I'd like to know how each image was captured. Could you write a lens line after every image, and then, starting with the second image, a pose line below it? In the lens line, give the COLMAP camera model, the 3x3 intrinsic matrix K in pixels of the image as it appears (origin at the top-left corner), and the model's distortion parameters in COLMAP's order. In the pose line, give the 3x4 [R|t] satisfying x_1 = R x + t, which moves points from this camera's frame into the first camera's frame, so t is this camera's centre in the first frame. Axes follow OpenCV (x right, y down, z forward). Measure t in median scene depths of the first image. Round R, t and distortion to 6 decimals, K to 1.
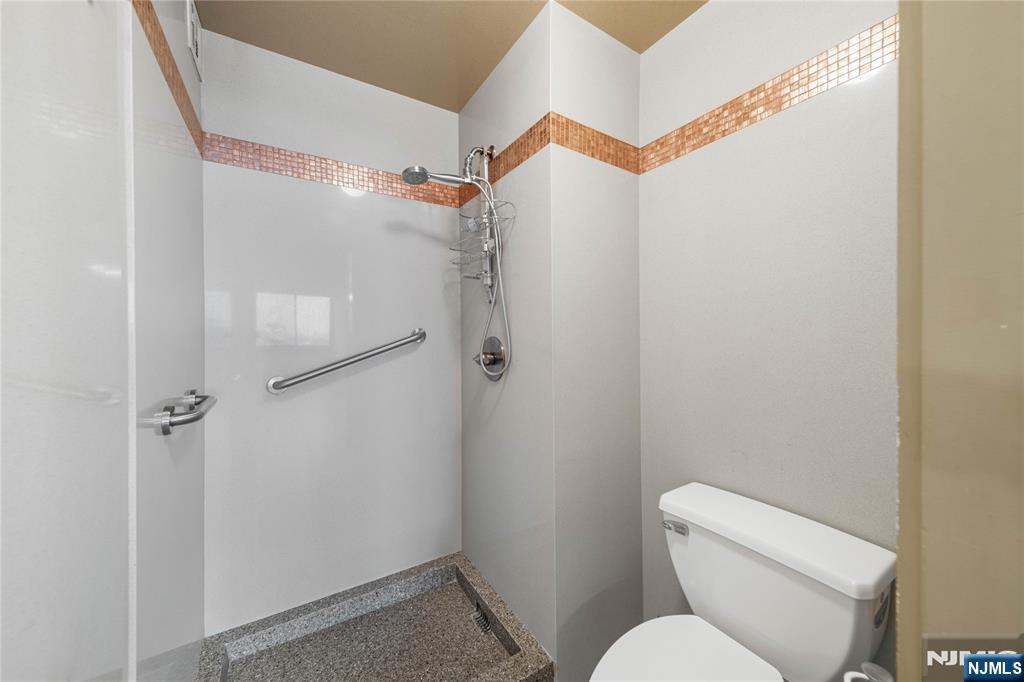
lens RADIAL K [[367.7, 0, 512.2], [0, 367.7, 341.1], [0, 0, 1]] dist [0.002194, 0.000068]
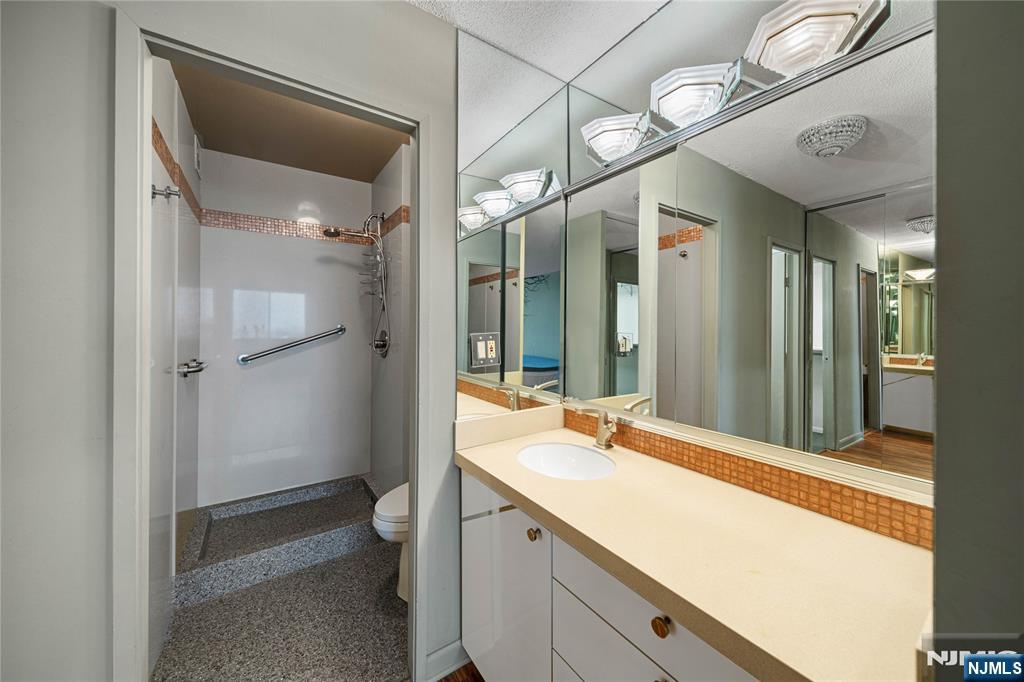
lens RADIAL K [[367.7, 0, 512.3], [0, 367.7, 331.5], [0, 0, 1]] dist [0.002194, 0.000068]
pose [[0.999193, 0.006966, 0.039565, 0.497293], [-0.006591, 0.999932, -0.009607, 0.003840], [-0.039630, 0.009339, 0.999171, -0.699268]]
